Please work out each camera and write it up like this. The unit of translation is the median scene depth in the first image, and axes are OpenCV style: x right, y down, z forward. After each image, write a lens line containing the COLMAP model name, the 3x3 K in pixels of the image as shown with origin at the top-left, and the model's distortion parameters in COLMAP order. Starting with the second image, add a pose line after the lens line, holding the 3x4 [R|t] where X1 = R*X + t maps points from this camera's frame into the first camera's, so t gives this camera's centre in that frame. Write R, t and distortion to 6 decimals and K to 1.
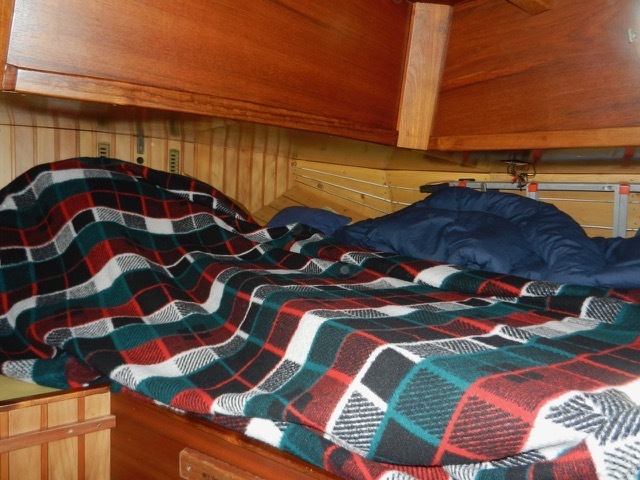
lens RADIAL K [[478.8, 0, 320.6], [0, 478.8, 241.0], [0, 0, 1]] dist [0.008093, 0.002942]
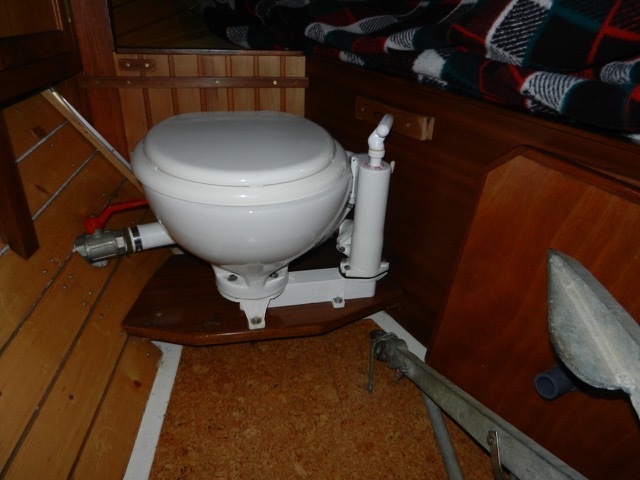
lens RADIAL K [[478.8, 0, 317.9], [0, 478.8, 239.0], [0, 0, 1]] dist [0.008093, 0.002942]
pose [[0.915468, 0.188750, -0.355376, 0.117398], [-0.030707, 0.913355, 0.406004, 0.337236], [0.401218, -0.360771, 0.841943, -0.169454]]
